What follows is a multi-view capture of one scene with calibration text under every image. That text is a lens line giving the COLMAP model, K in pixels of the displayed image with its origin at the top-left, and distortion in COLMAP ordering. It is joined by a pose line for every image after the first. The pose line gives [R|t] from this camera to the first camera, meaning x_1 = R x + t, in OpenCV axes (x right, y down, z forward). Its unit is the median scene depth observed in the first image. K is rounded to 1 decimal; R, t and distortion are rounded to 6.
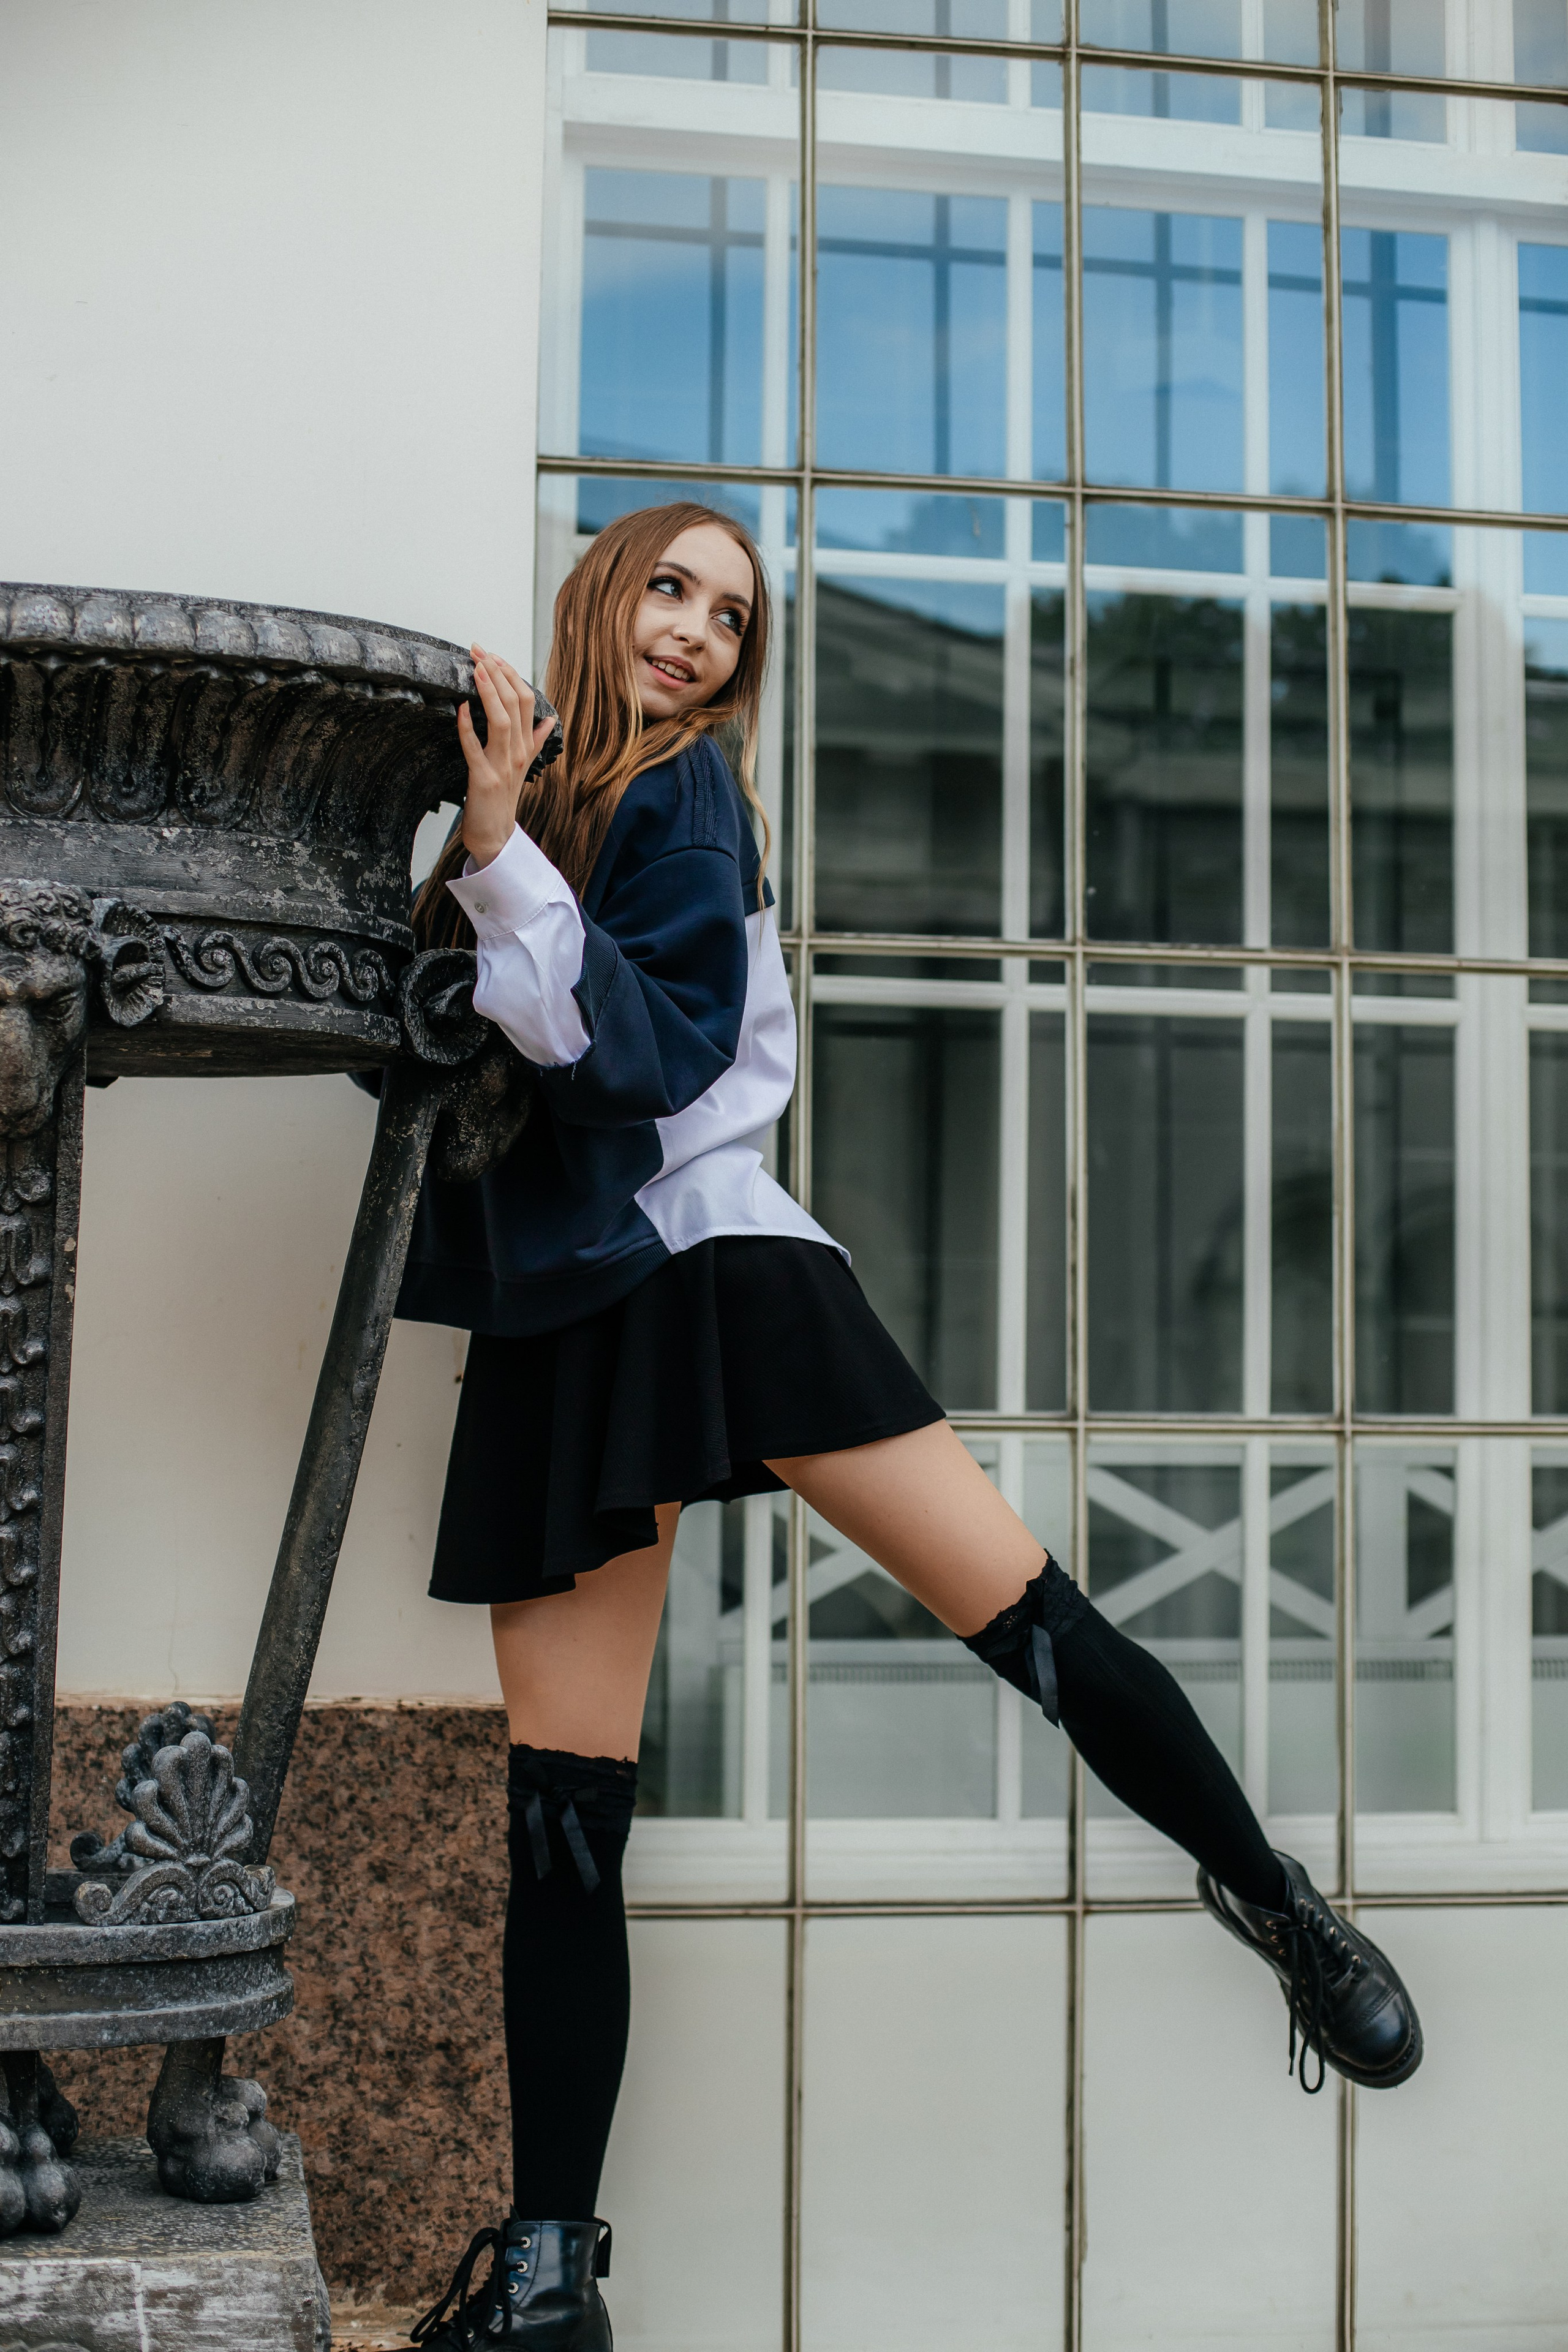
lens RADIAL K [[3427.3, 0, 780.6], [0, 3427.3, 1131.1], [0, 0, 1]] dist [-0.172471, 0.369194]
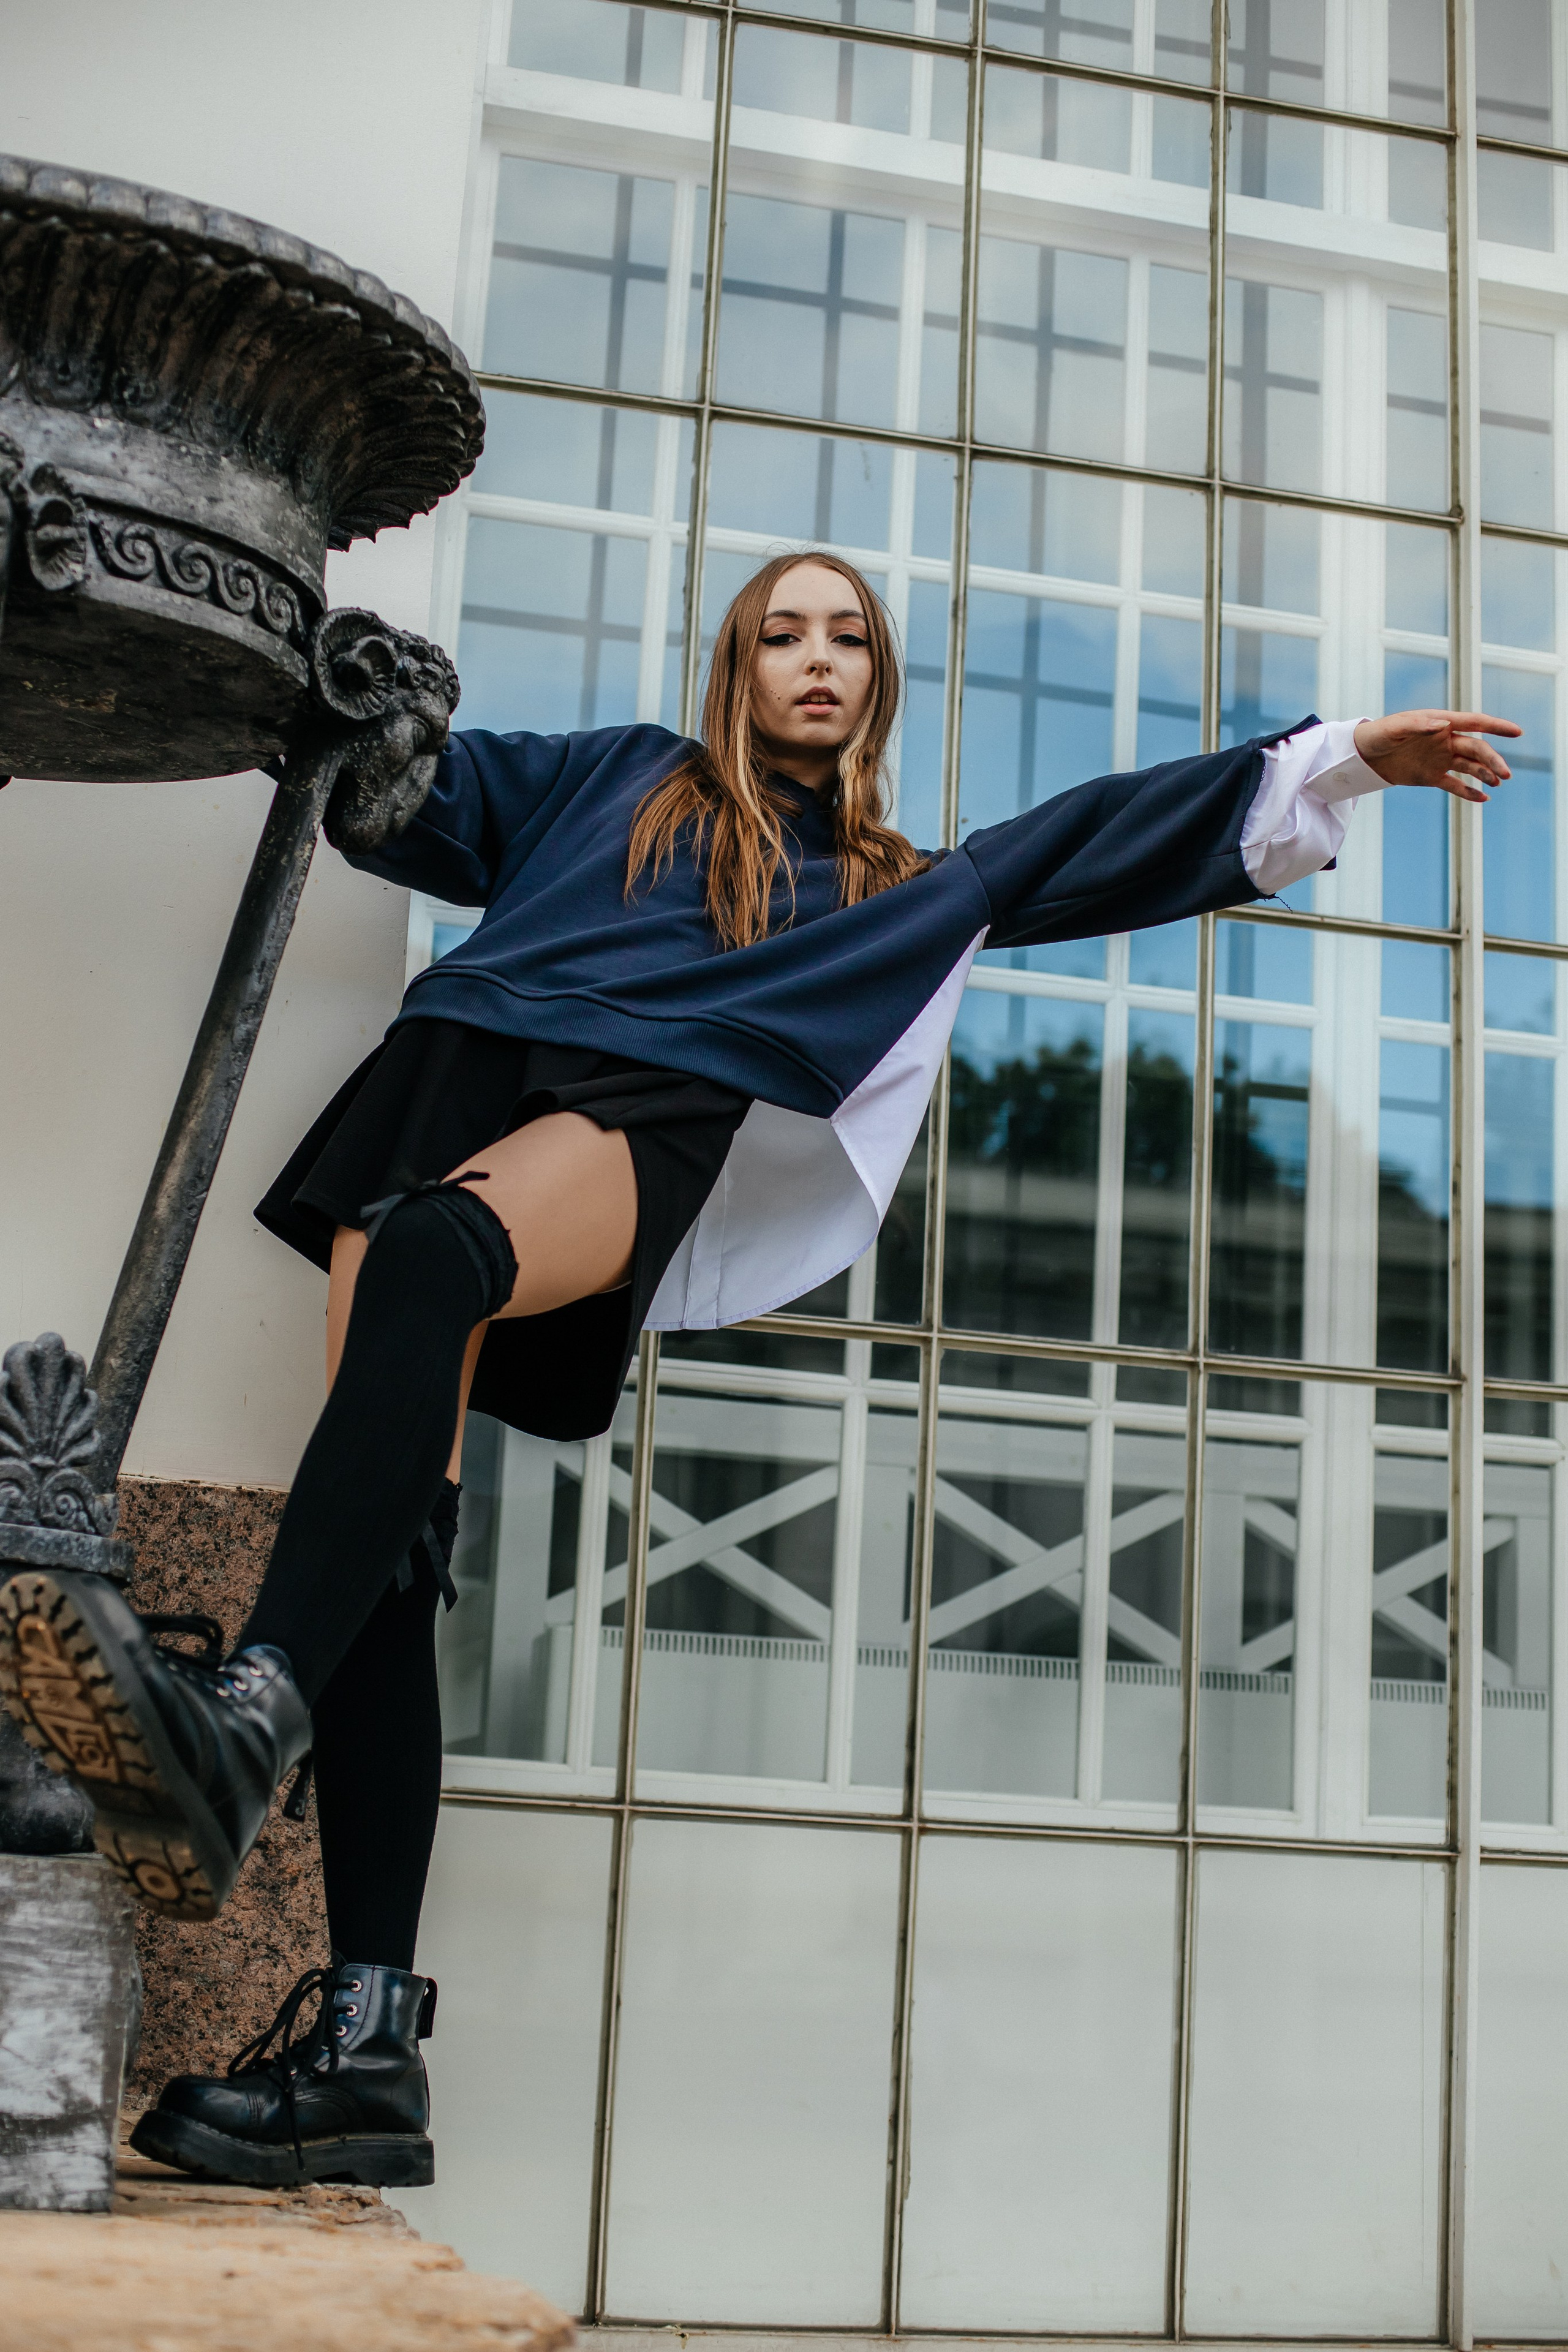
lens RADIAL K [[3427.3, 0, 780.6], [0, 3427.3, 1131.1], [0, 0, 1]] dist [-0.172471, 0.369194]
pose [[0.996947, 0.054997, 0.055418, -0.020960], [-0.046558, 0.988555, -0.143496, 0.239279], [-0.062675, 0.140478, 0.988098, 0.020582]]
